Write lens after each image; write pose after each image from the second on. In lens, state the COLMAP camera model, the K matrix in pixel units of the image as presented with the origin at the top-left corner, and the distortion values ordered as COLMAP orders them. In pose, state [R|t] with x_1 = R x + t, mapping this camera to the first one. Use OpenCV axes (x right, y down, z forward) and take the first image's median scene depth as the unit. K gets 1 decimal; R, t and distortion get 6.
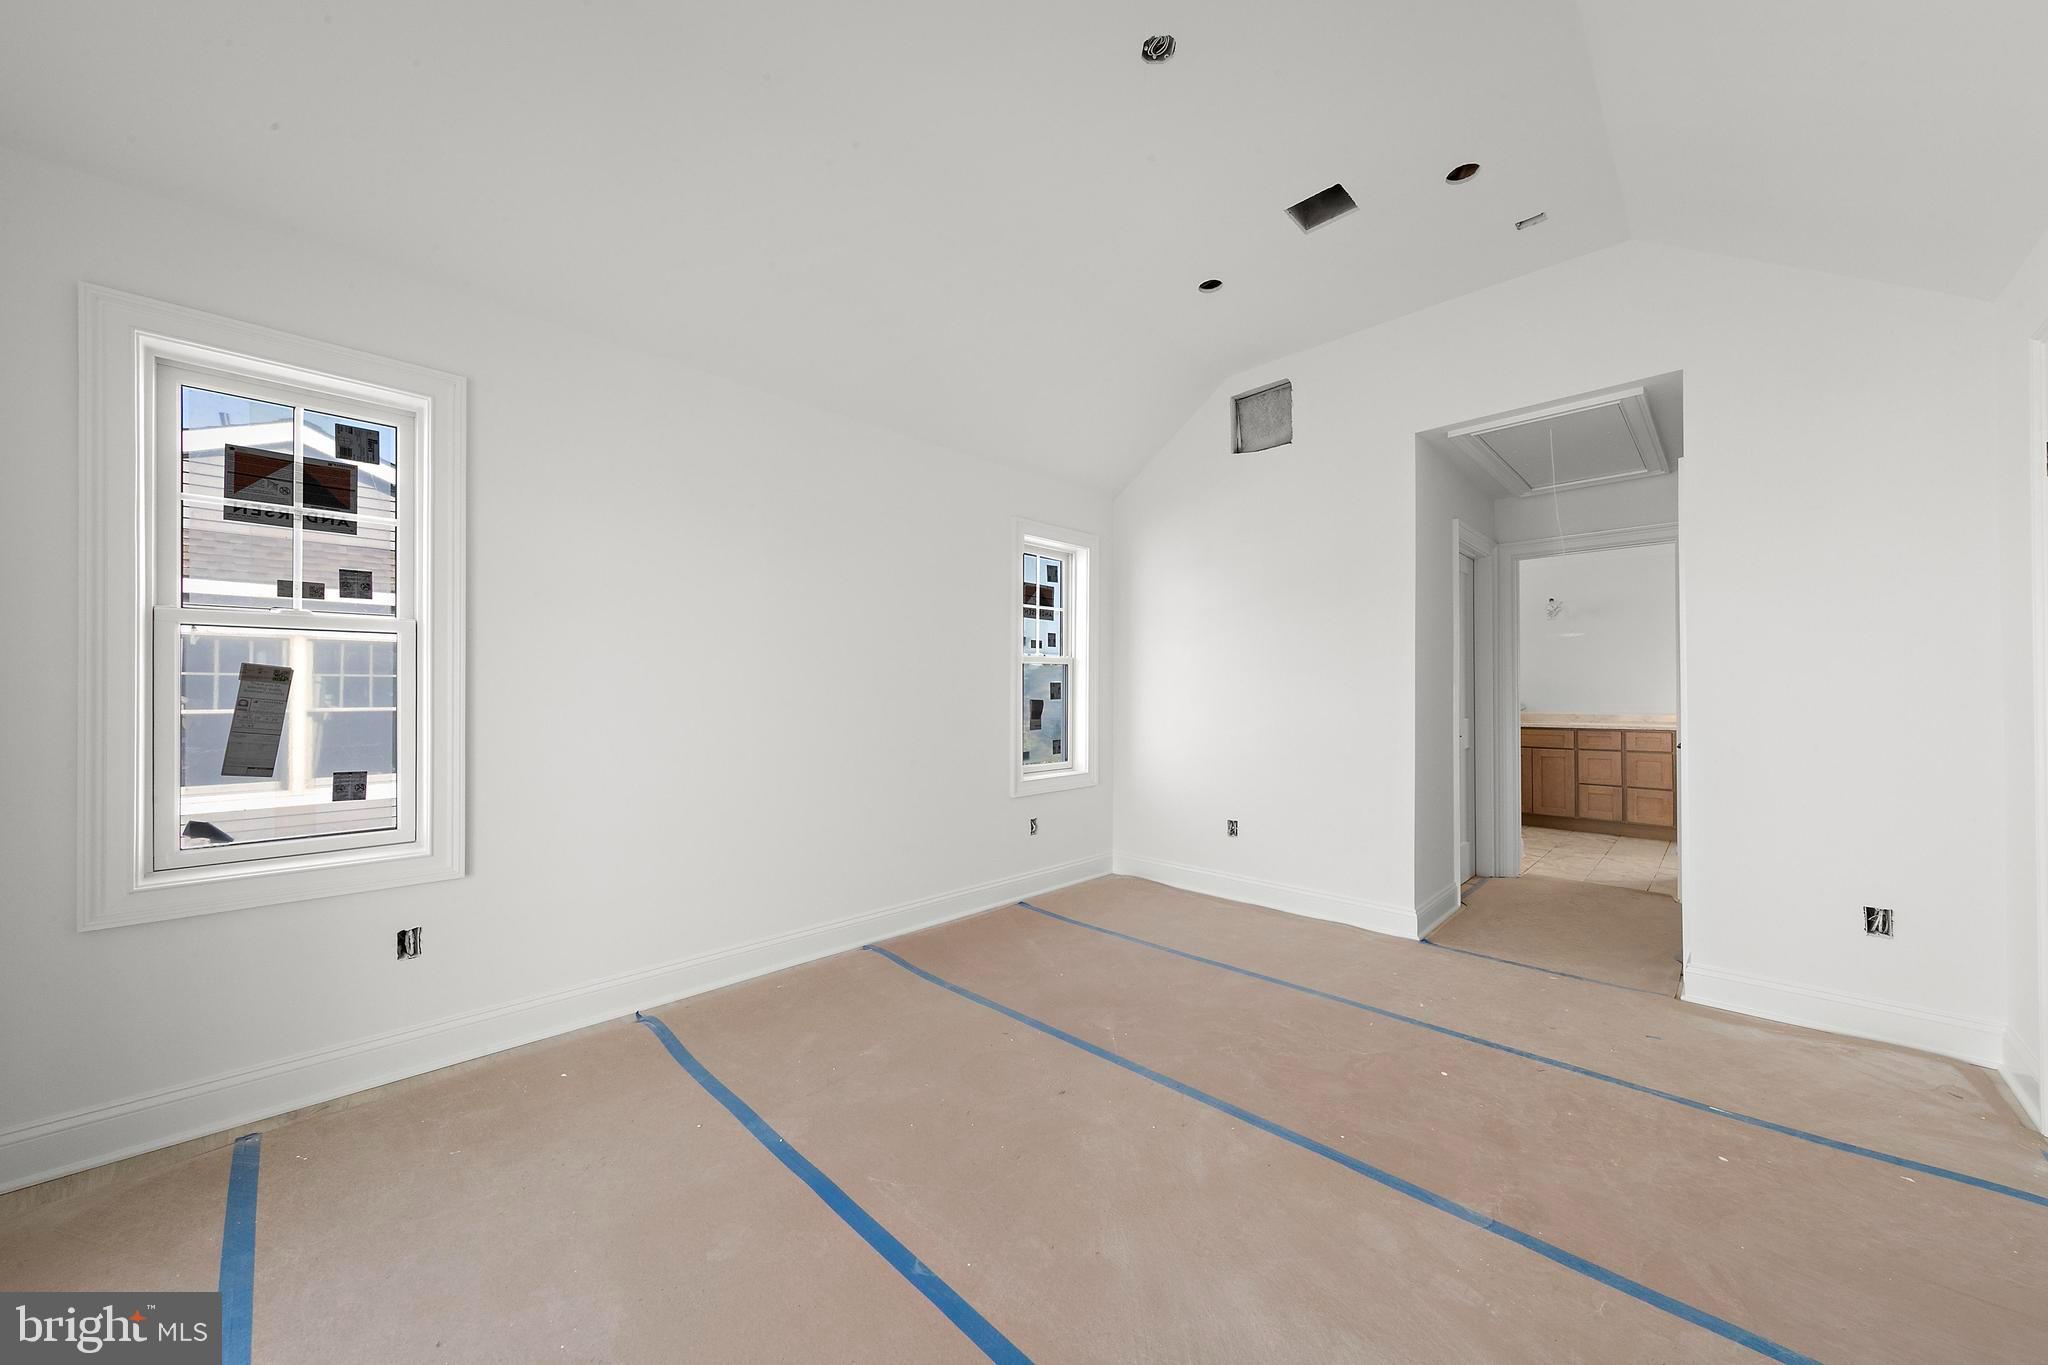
lens RADIAL K [[721.6, 0, 1041.9], [0, 721.6, 686.1], [0, 0, 1]] dist [0.005632, -0.000063]
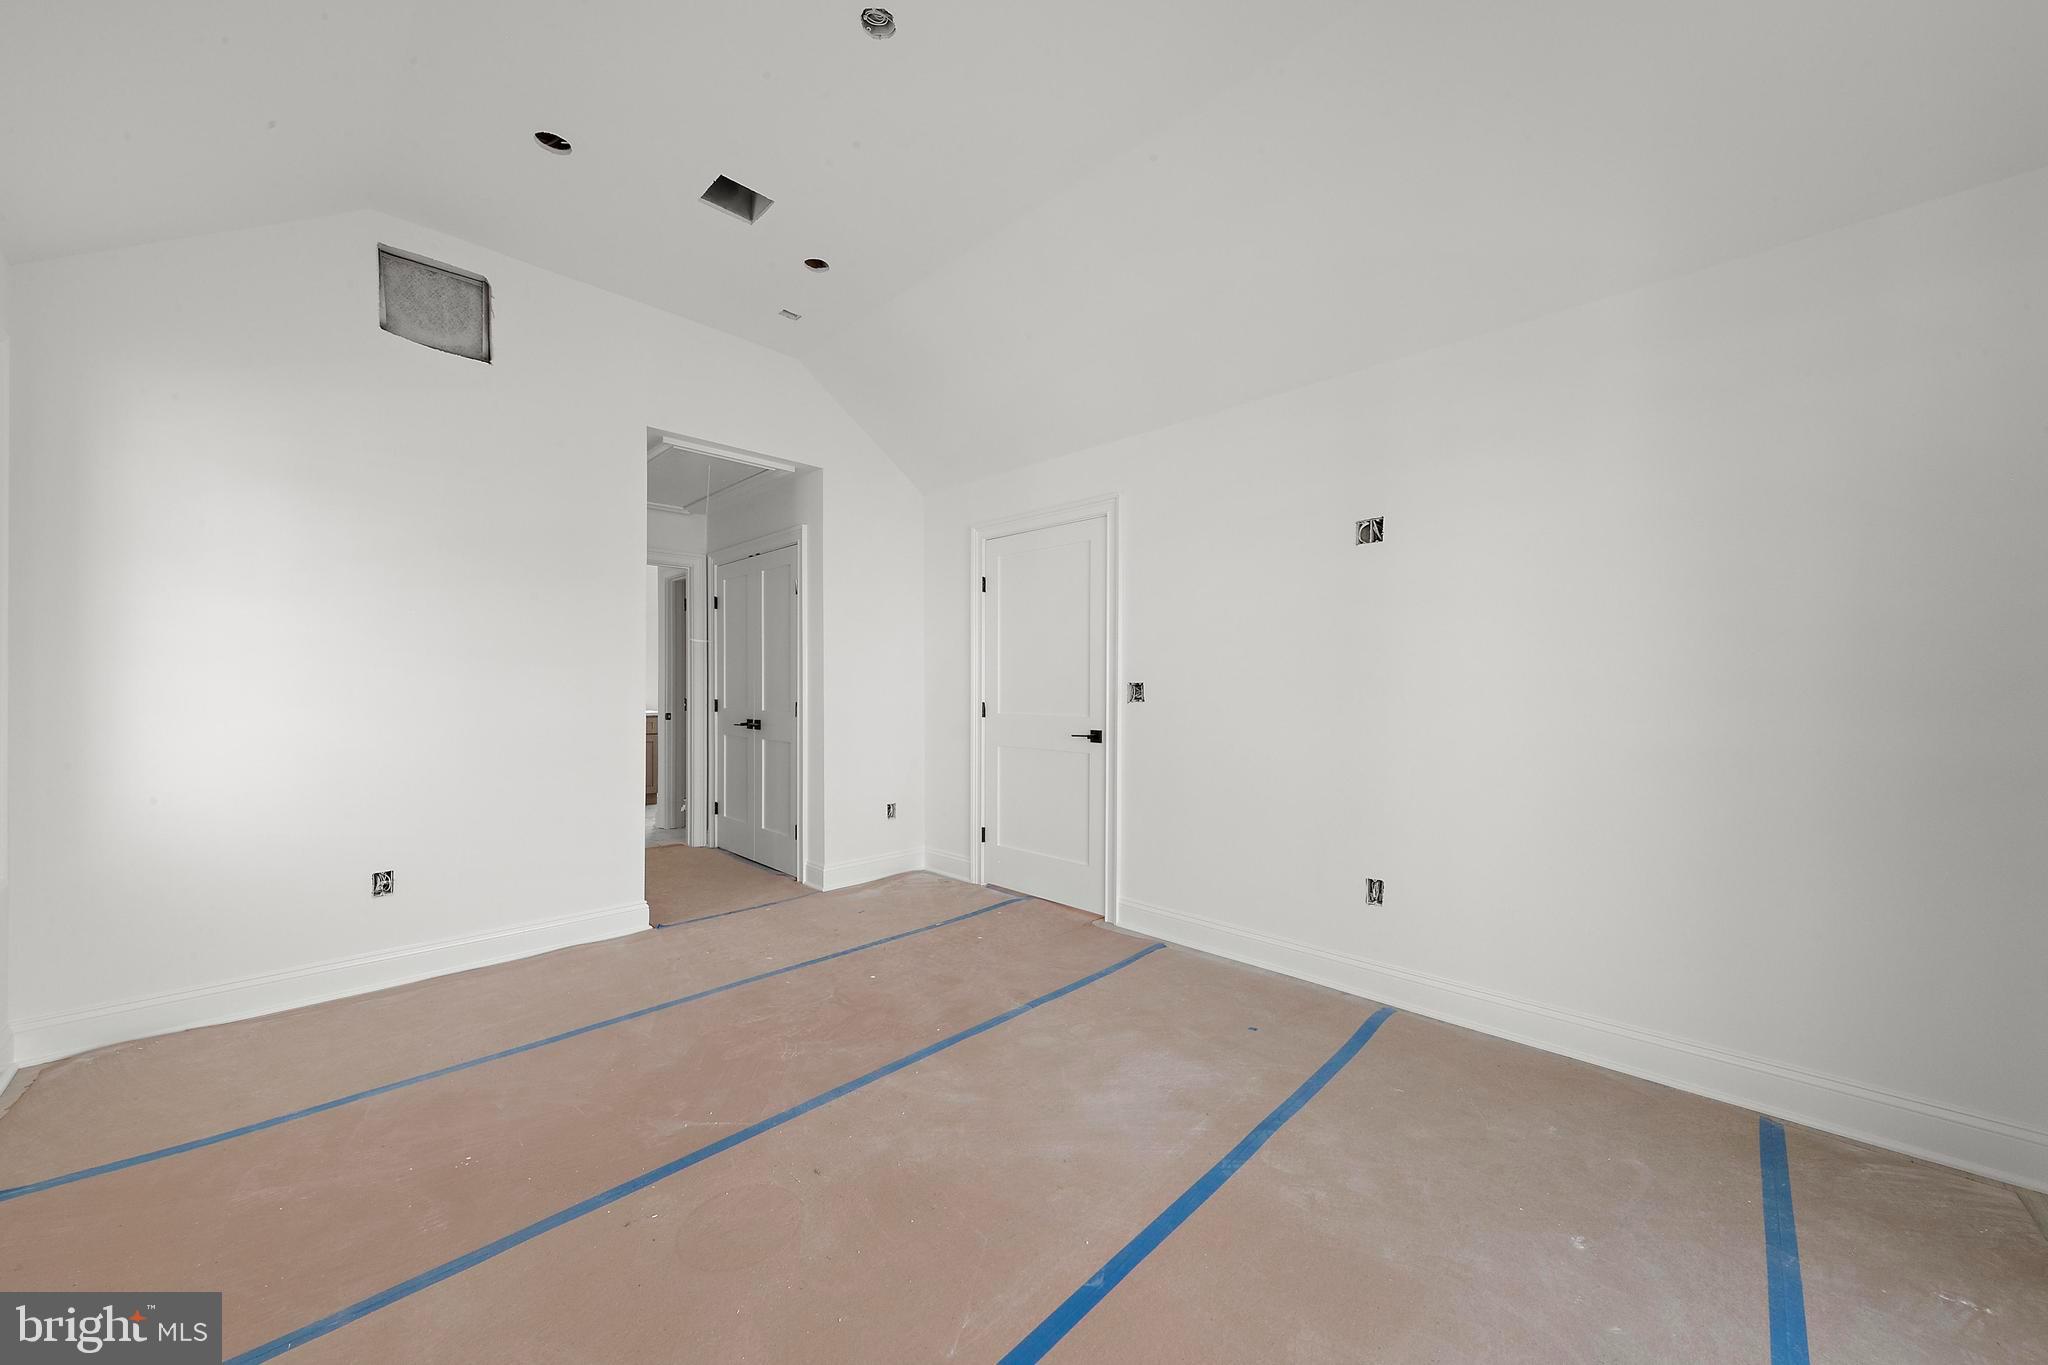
lens RADIAL K [[721.6, 0, 1021.1], [0, 721.6, 688.4], [0, 0, 1]] dist [0.005632, -0.000063]
pose [[0.020442, -0.002345, 0.999788, -0.640295], [-0.012075, 0.999924, 0.002592, 0.006855], [-0.999718, -0.012125, 0.020412, 0.615563]]
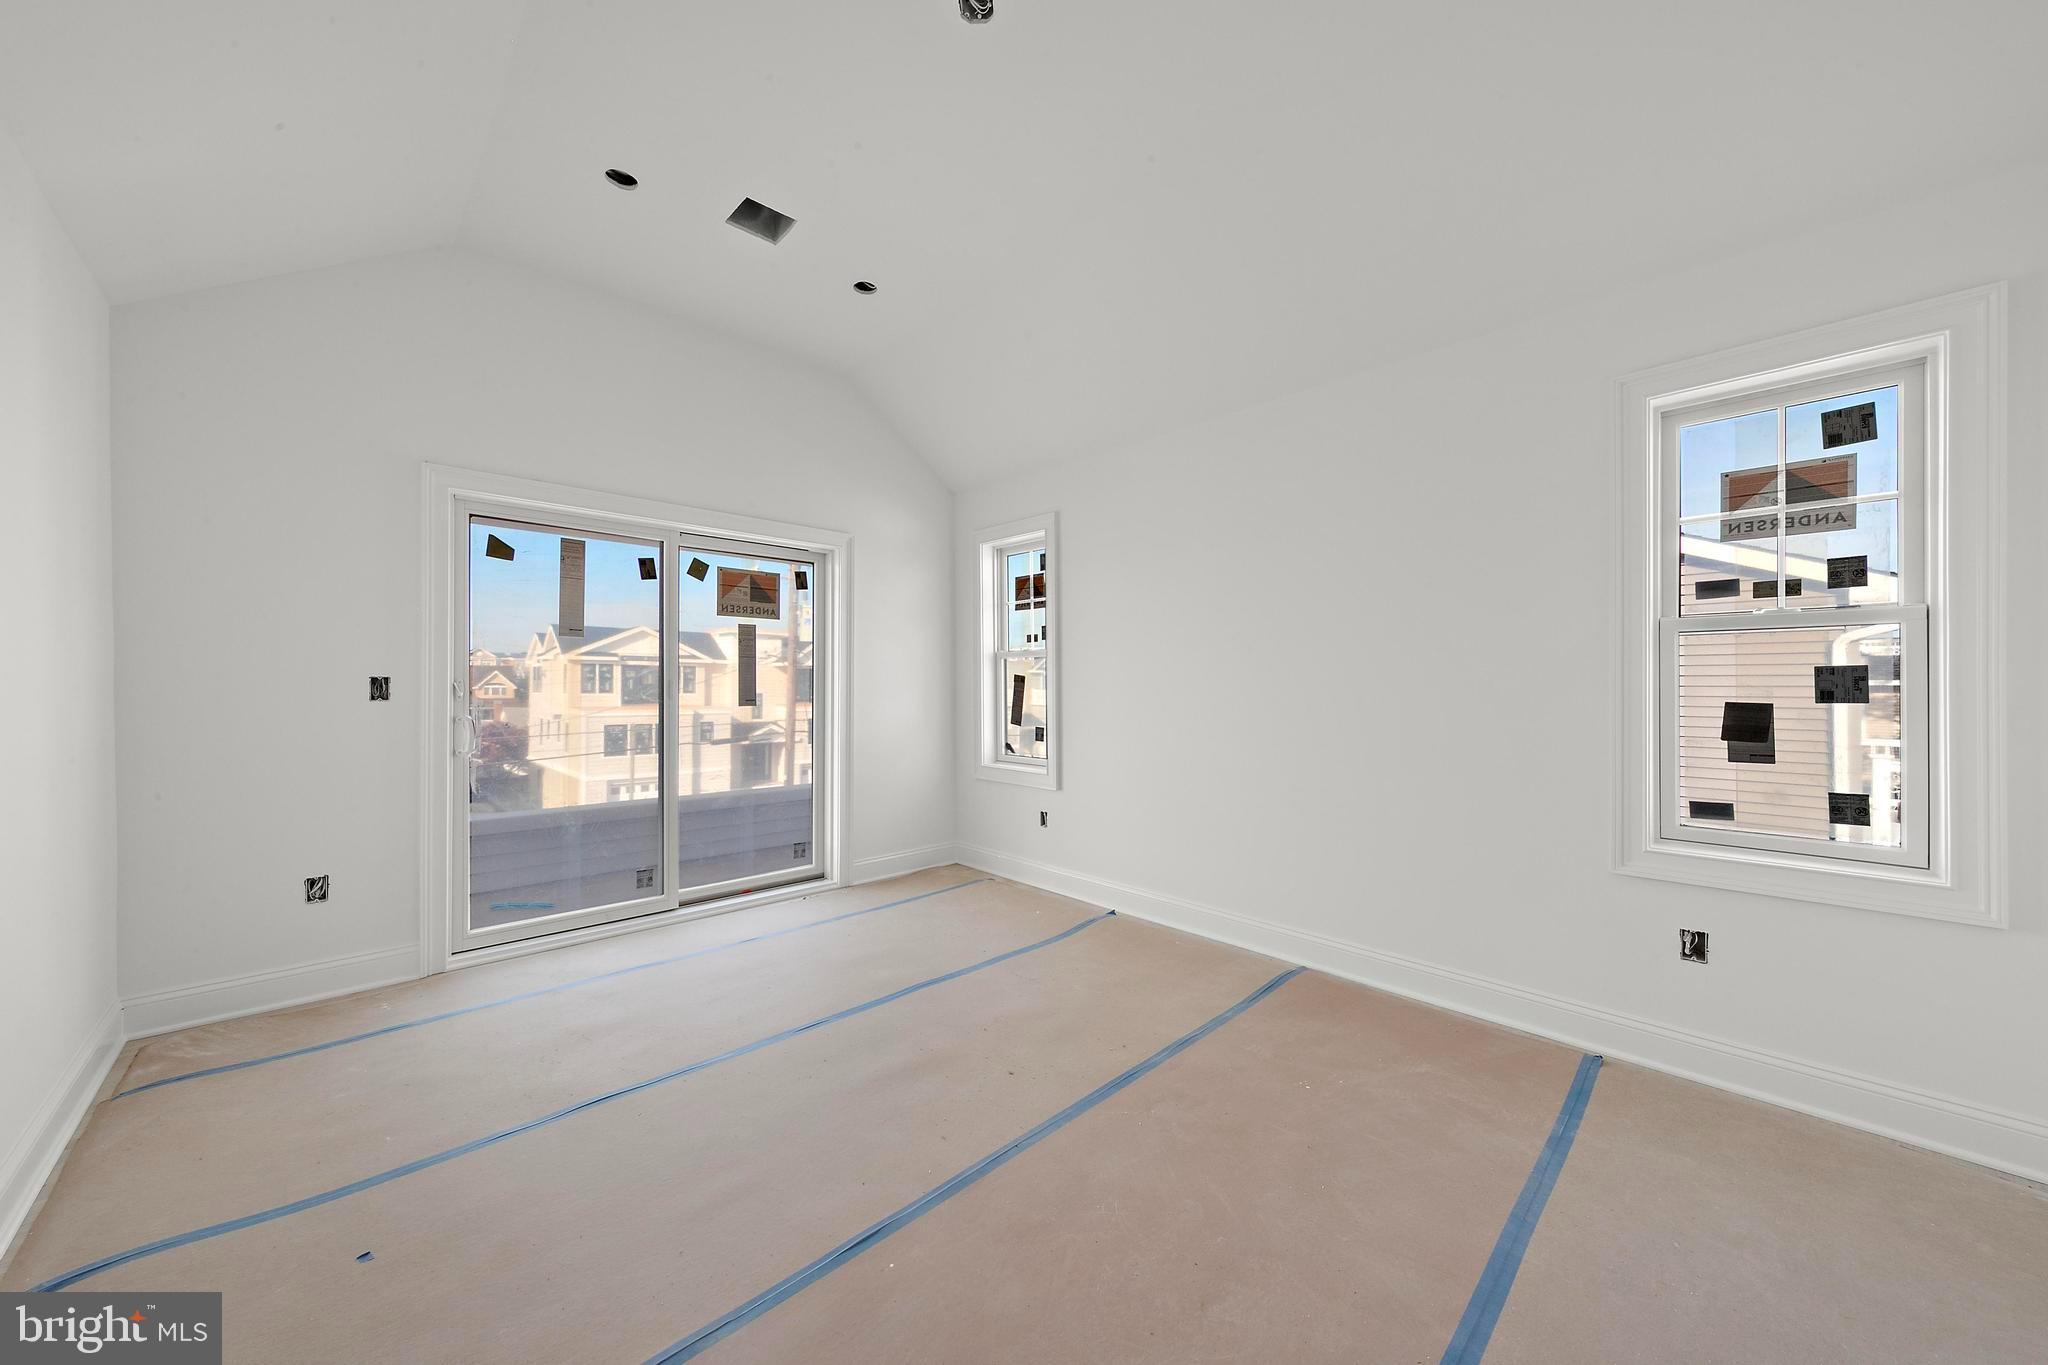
lens RADIAL K [[721.6, 0, 1014.3], [0, 721.6, 685.1], [0, 0, 1]] dist [0.005632, -0.000063]
pose [[-0.062603, -0.010206, -0.997986, 0.858715], [0.002336, 0.999943, -0.010372, 0.019412], [0.998036, -0.002981, -0.062576, 0.871527]]
